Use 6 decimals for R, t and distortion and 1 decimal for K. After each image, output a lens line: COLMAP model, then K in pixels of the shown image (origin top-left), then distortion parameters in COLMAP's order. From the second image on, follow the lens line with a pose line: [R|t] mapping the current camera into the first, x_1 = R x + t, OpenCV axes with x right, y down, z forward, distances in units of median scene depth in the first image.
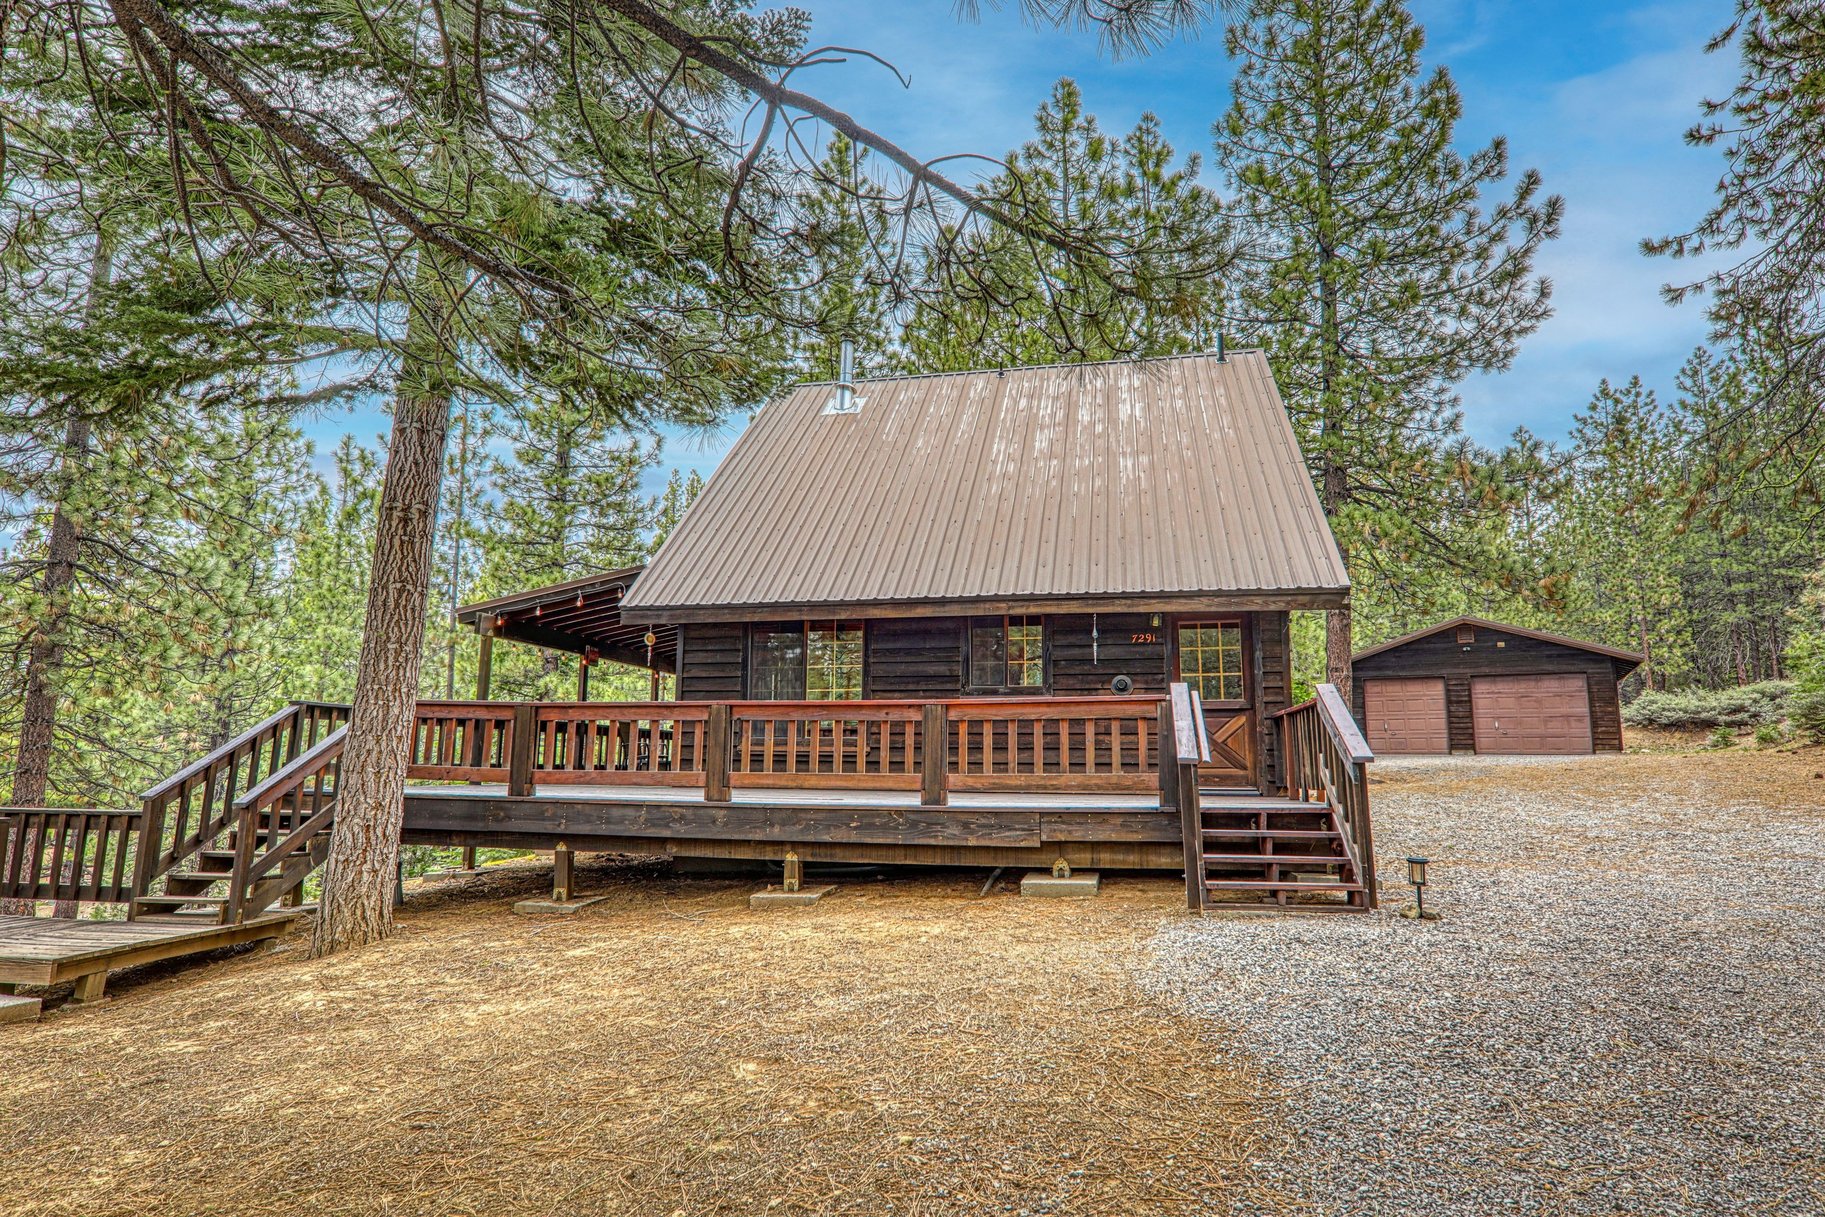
lens RADIAL K [[958.3, 0, 911.9], [0, 958.3, 609.4], [0, 0, 1]] dist [0.006828, 0.001514]
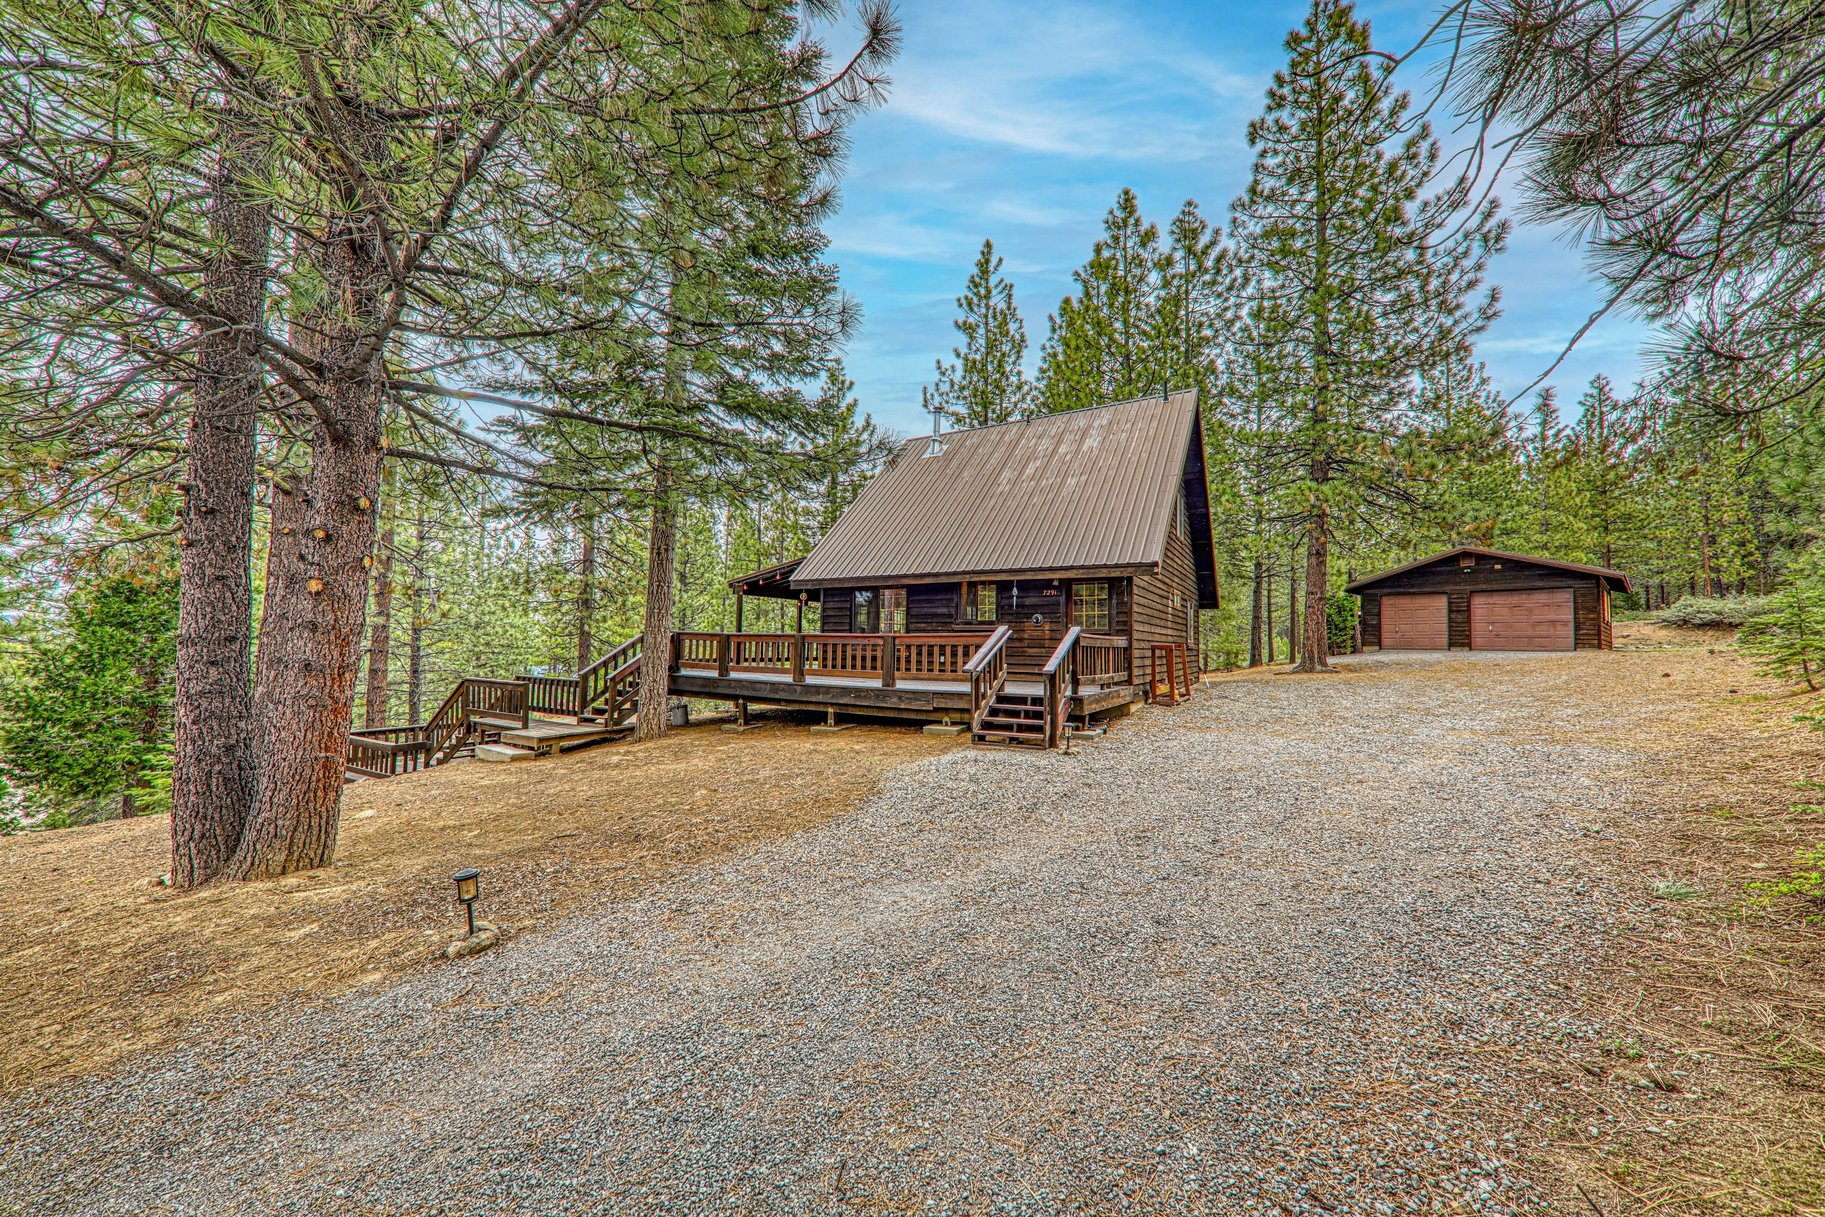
lens RADIAL K [[632.5, 0, 916.8], [0, 632.5, 607.9], [0, 0, 1]] dist [-0.004519, -0.000527]
pose [[0.948610, -0.011844, -0.316225, 0.187092], [0.043519, 0.994687, 0.093294, -0.029845], [0.313440, -0.102261, 0.944086, -0.075726]]
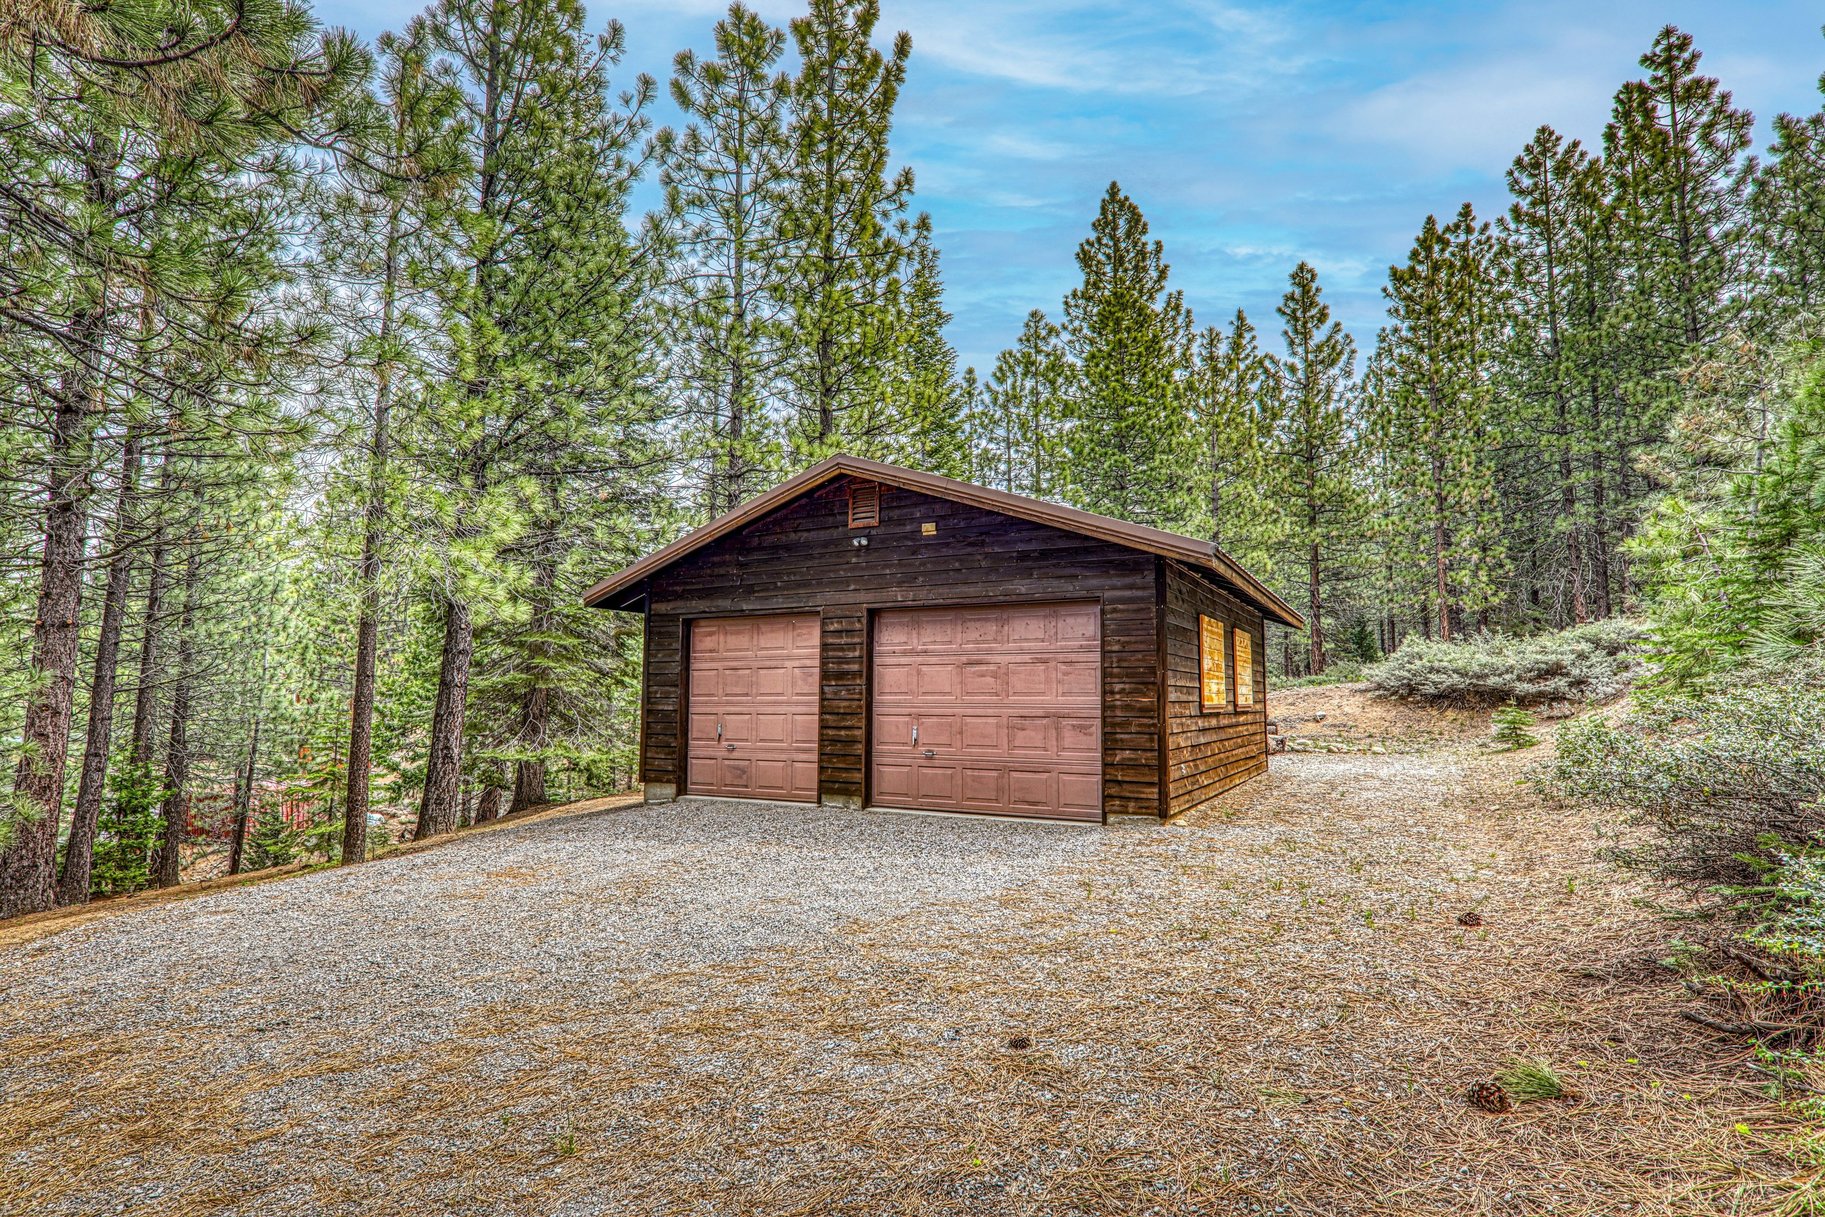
lens RADIAL K [[877.5, 0, 914.7], [0, 877.5, 606.5], [0, 0, 1]] dist [0.005038, 0.000470]
pose [[0.999280, -0.001636, 0.037916, 0.811140], [-0.000540, 0.998356, 0.057311, 0.064717], [-0.037948, -0.057290, 0.997636, 0.877542]]
